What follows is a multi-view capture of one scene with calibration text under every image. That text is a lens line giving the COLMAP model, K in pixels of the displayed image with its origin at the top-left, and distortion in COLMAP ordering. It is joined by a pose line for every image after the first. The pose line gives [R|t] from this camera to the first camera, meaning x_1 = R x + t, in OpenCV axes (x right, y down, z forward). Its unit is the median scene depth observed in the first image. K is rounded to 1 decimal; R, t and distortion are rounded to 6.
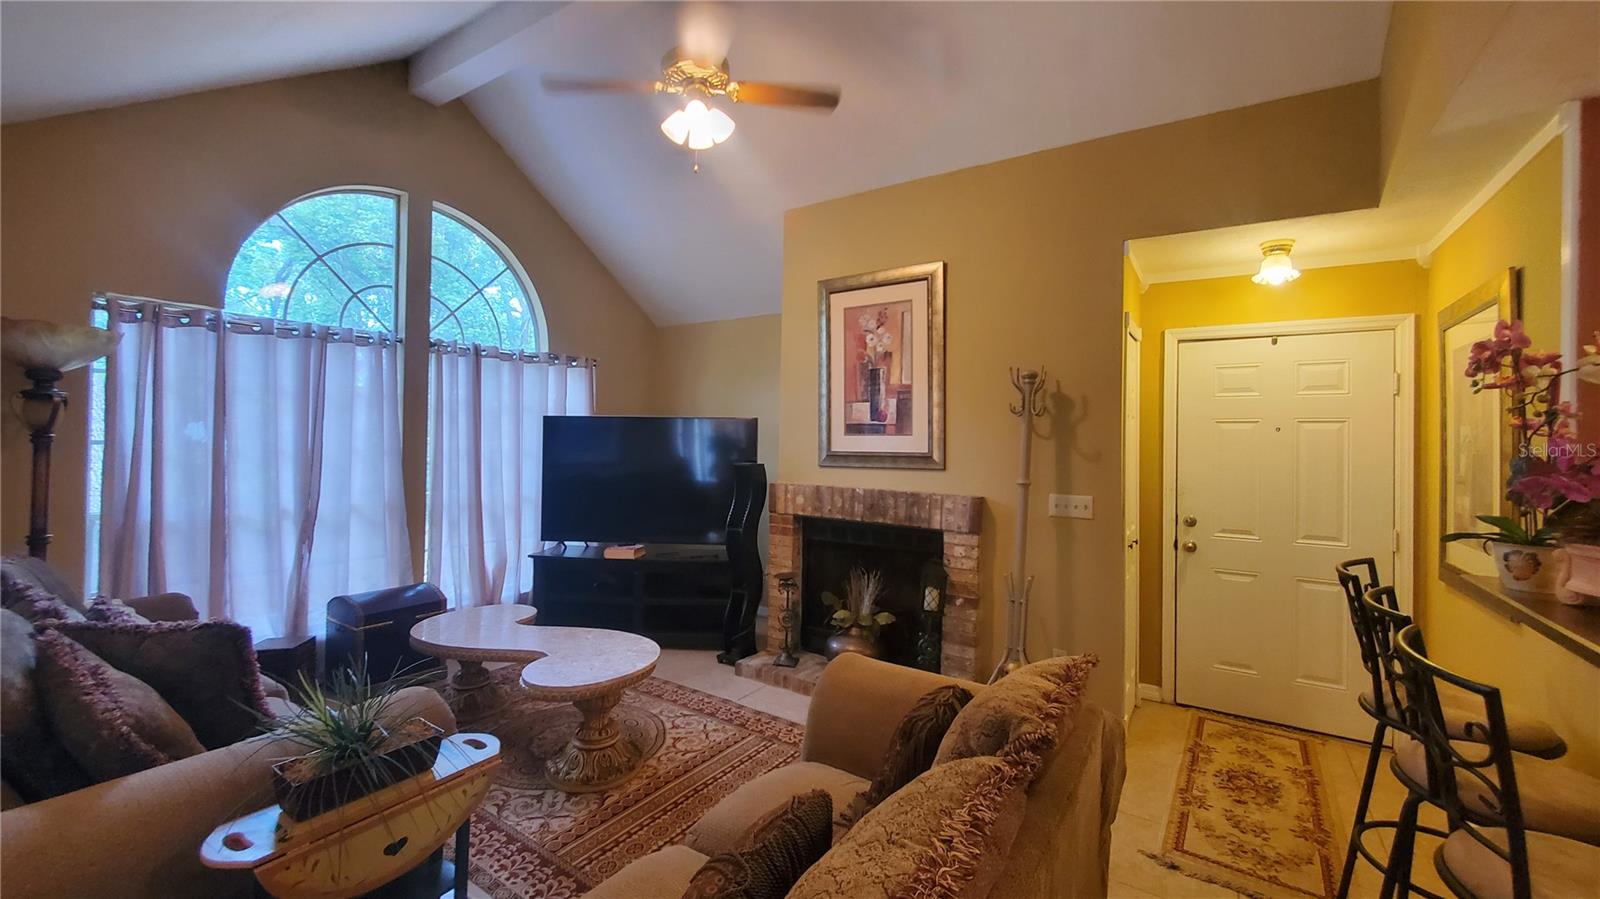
lens RADIAL K [[638.2, 0, 797.5], [0, 638.2, 434.2], [0, 0, 1]] dist [0.002889, -0.000886]
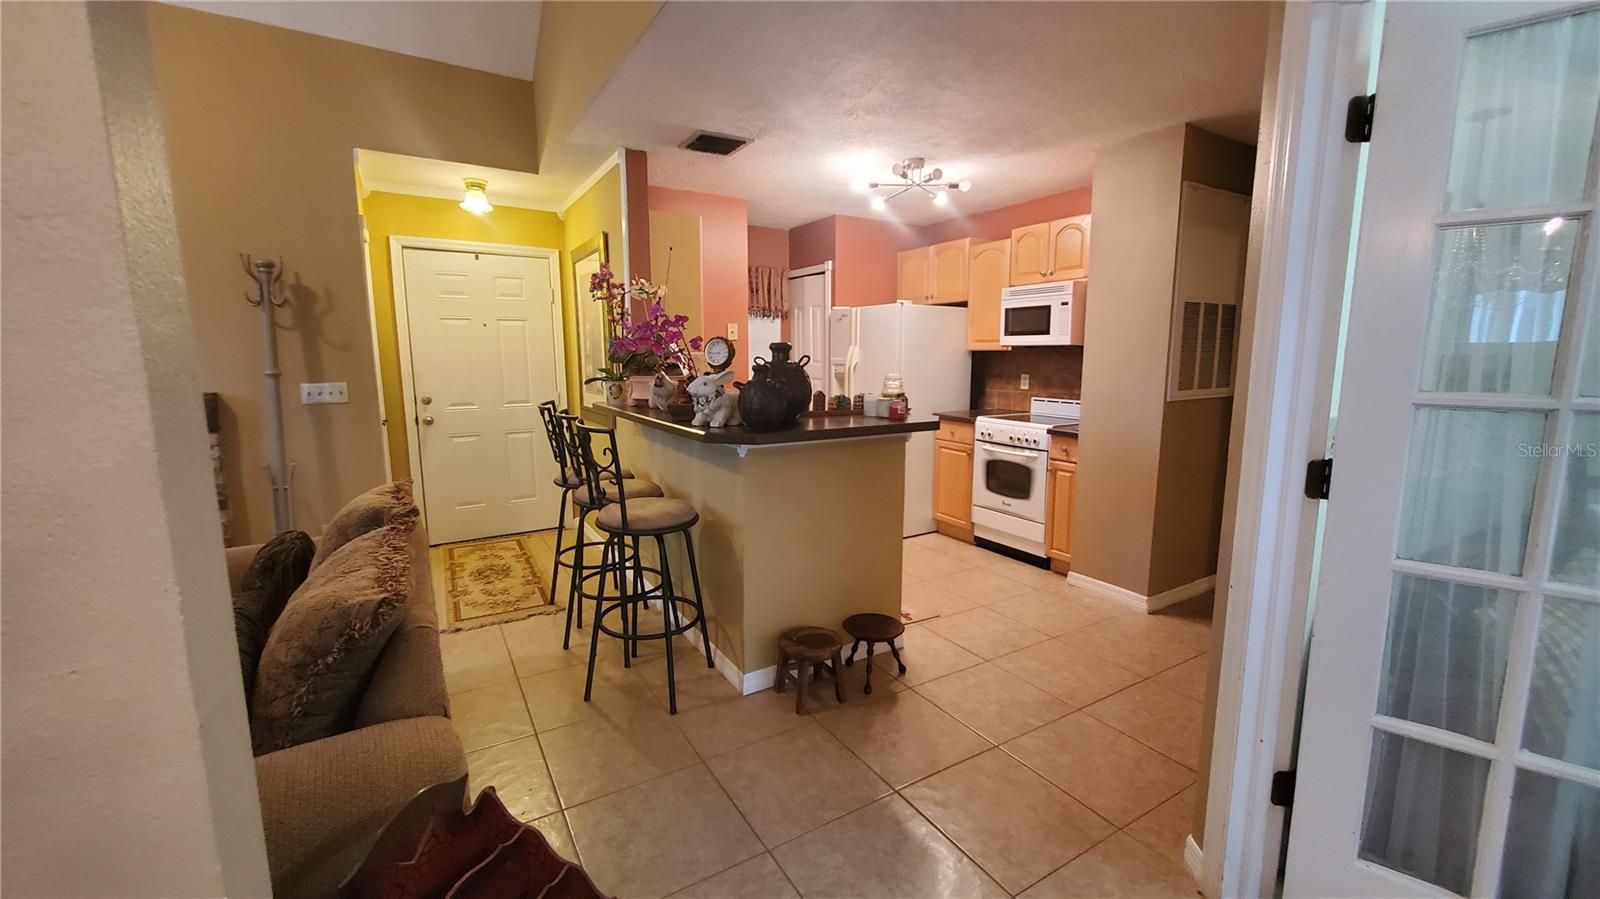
lens RADIAL K [[638.2, 0, 796.6], [0, 638.2, 434.2], [0, 0, 1]] dist [0.002889, -0.000886]
pose [[0.422437, -0.129662, 0.897070, -0.198231], [0.002748, 0.989894, 0.141784, 0.028734], [-0.906388, -0.057430, 0.418524, -0.161382]]
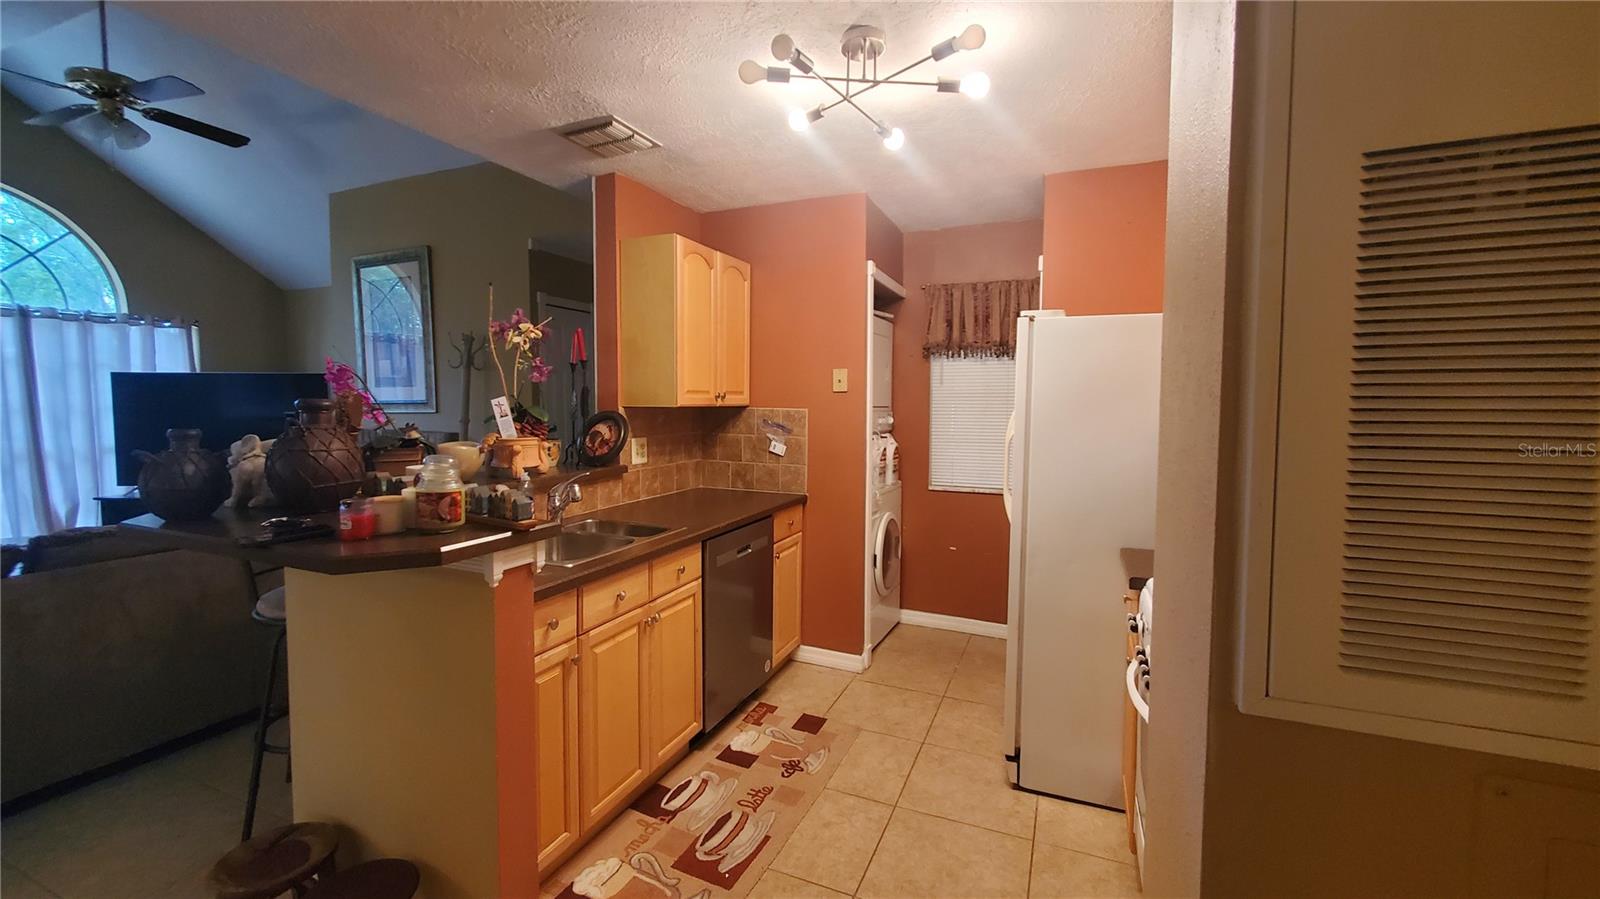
lens RADIAL K [[638.2, 0, 789.7], [0, 638.2, 435.5], [0, 0, 1]] dist [0.002889, -0.000886]
pose [[0.982453, -0.020294, 0.185404, 0.729010], [0.008716, 0.997972, 0.063049, 0.027347], [-0.186308, -0.060327, 0.980638, -0.396002]]
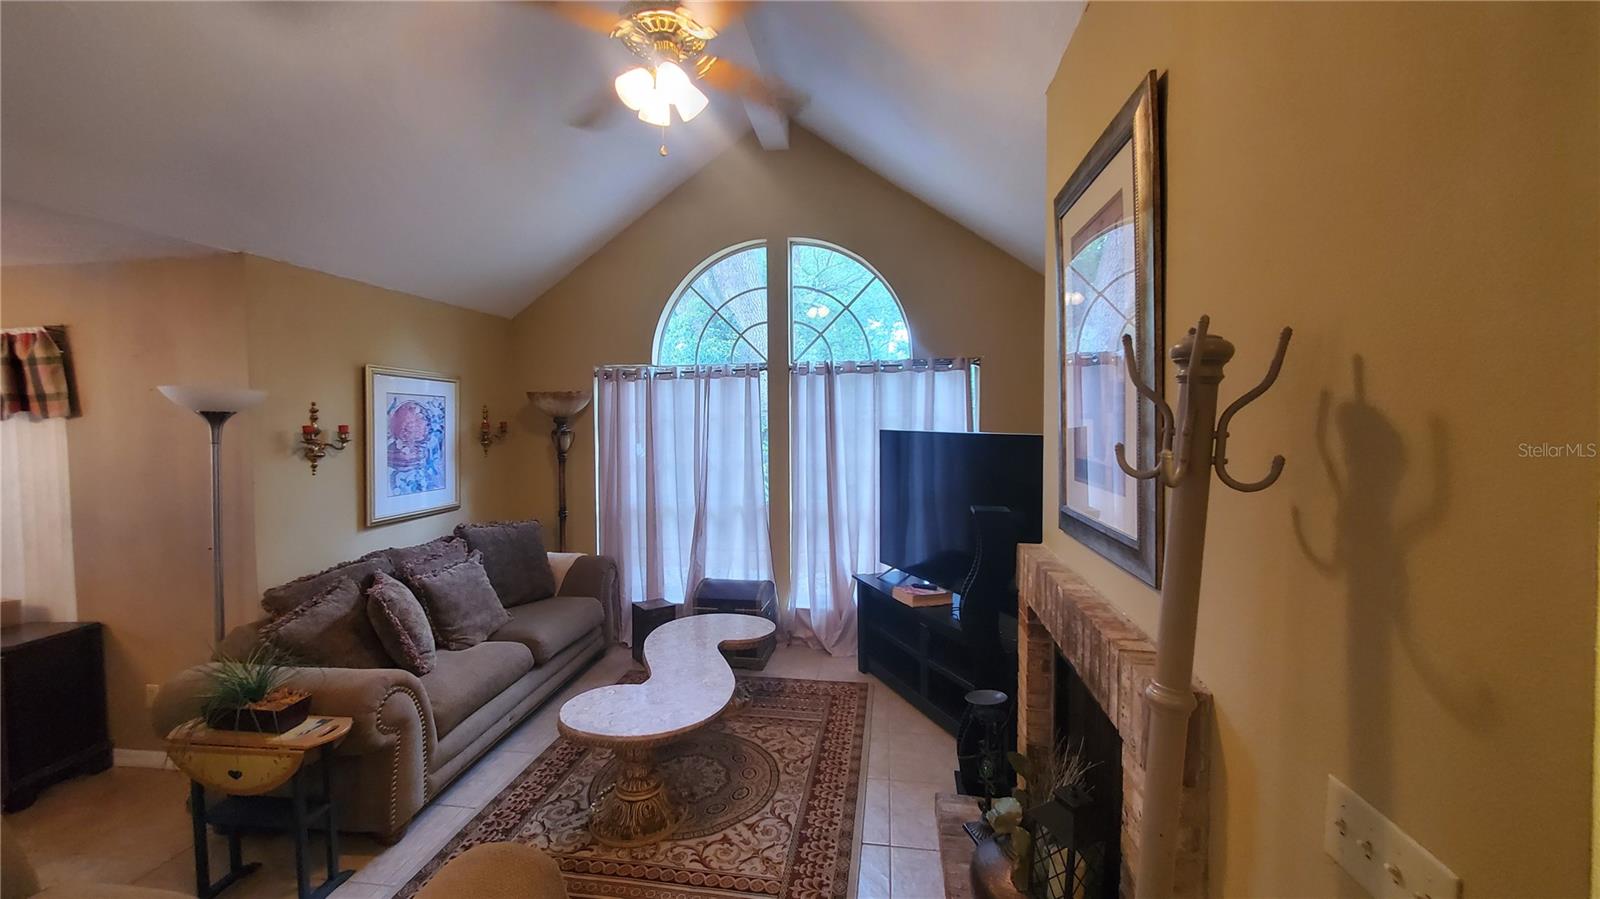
lens RADIAL K [[638.2, 0, 802.6], [0, 638.2, 446.9], [0, 0, 1]] dist [0.002889, -0.000886]
pose [[0.434066, 0.028514, -0.900430, 0.533974], [0.018252, 0.999015, 0.040434, -0.060774], [0.900696, -0.033986, 0.433118, 0.674110]]
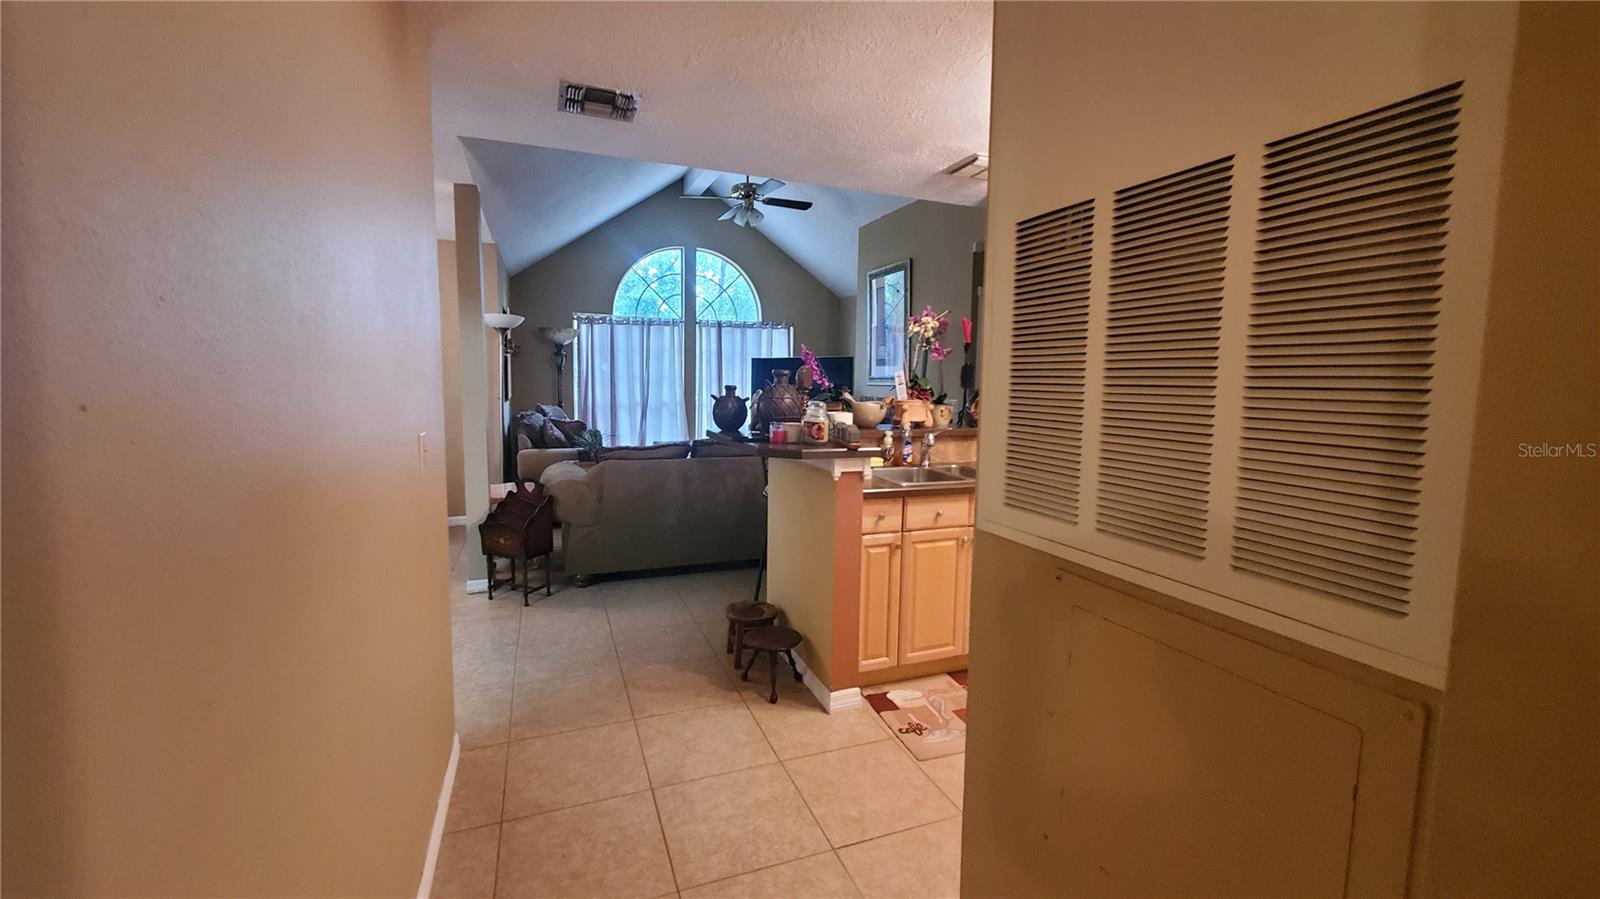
lens RADIAL K [[638.2, 0, 794.8], [0, 638.2, 437.0], [0, 0, 1]] dist [0.002889, -0.000886]
pose [[0.822739, 0.052796, -0.565963, 1.000060], [-0.001726, 0.995904, 0.090395, 0.040469], [0.568417, -0.073395, 0.819460, -0.575448]]
